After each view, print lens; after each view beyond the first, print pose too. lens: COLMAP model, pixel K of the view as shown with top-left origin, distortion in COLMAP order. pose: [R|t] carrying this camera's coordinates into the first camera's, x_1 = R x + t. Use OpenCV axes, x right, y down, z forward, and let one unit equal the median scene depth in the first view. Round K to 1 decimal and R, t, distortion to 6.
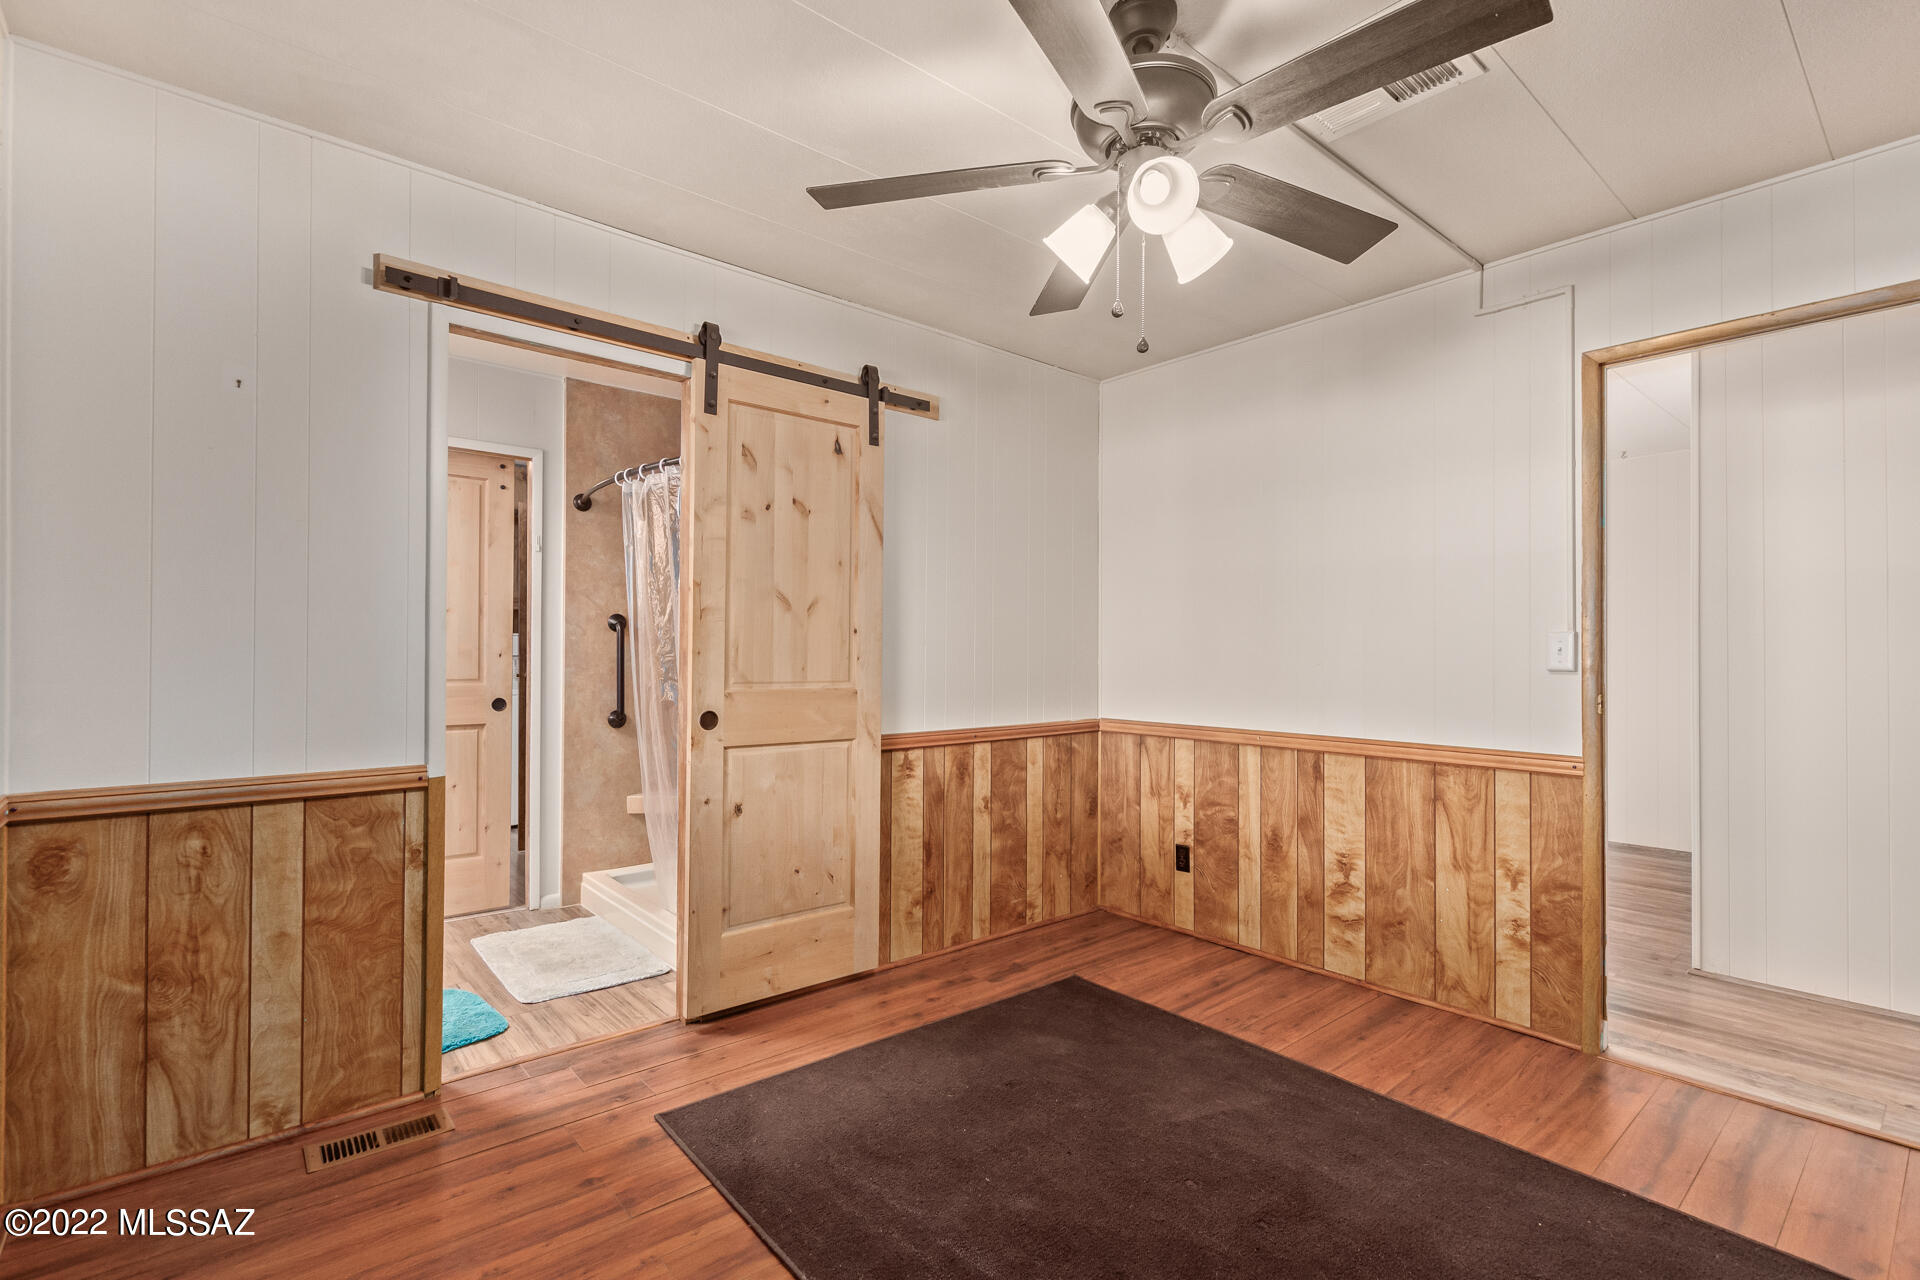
lens RADIAL K [[884.2, 0, 958.4], [0, 884.2, 648.0], [0, 0, 1]] dist [0.005509, -0.003585]
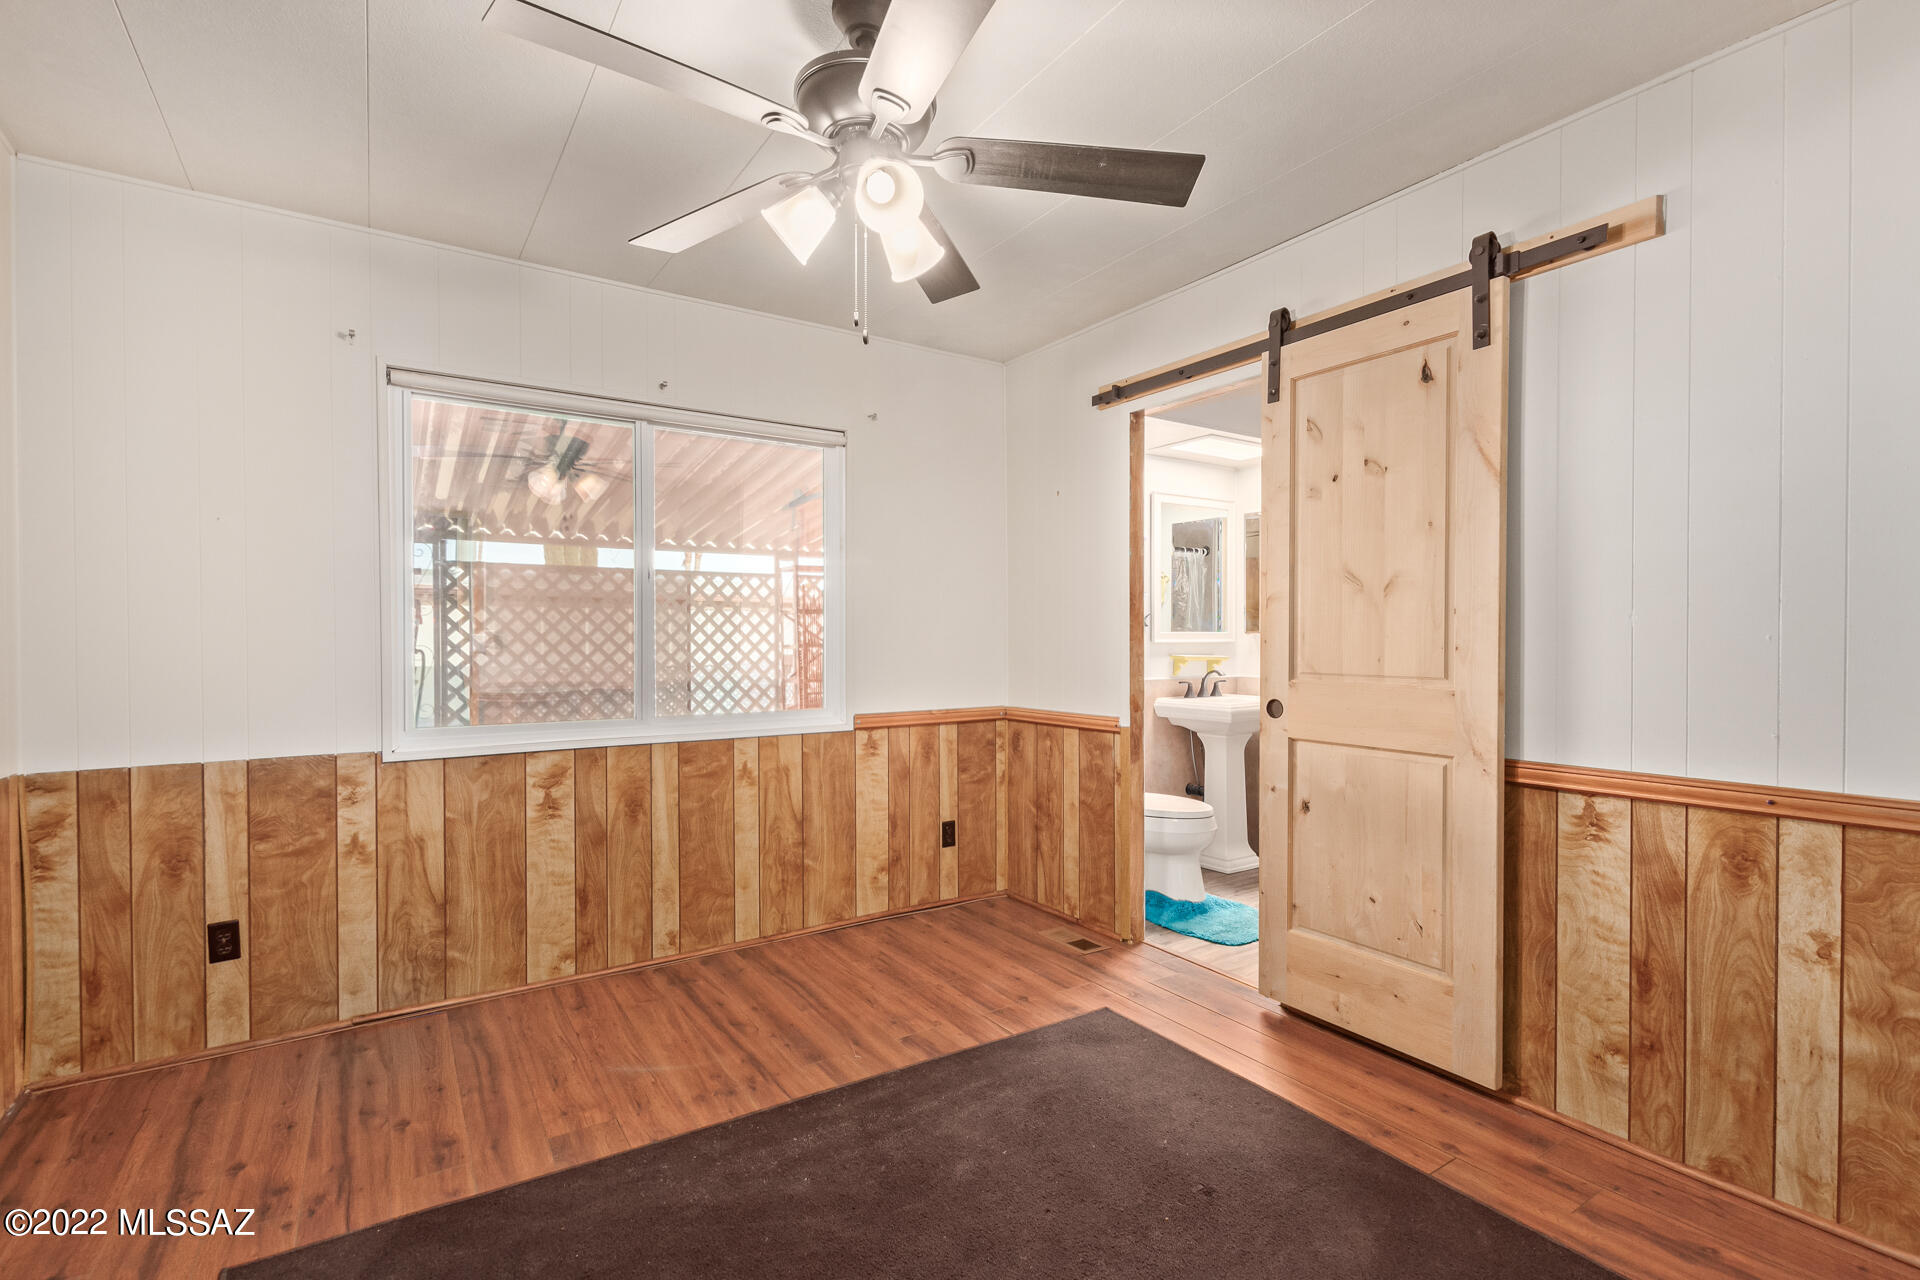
lens RADIAL K [[884.2, 0, 956.8], [0, 884.2, 646.3], [0, 0, 1]] dist [0.005509, -0.003585]
pose [[-0.131463, 0.003990, -0.991313, 0.127129], [0.007429, 0.999968, 0.003039, 0.000876], [0.991293, -0.006965, -0.131489, 0.129838]]
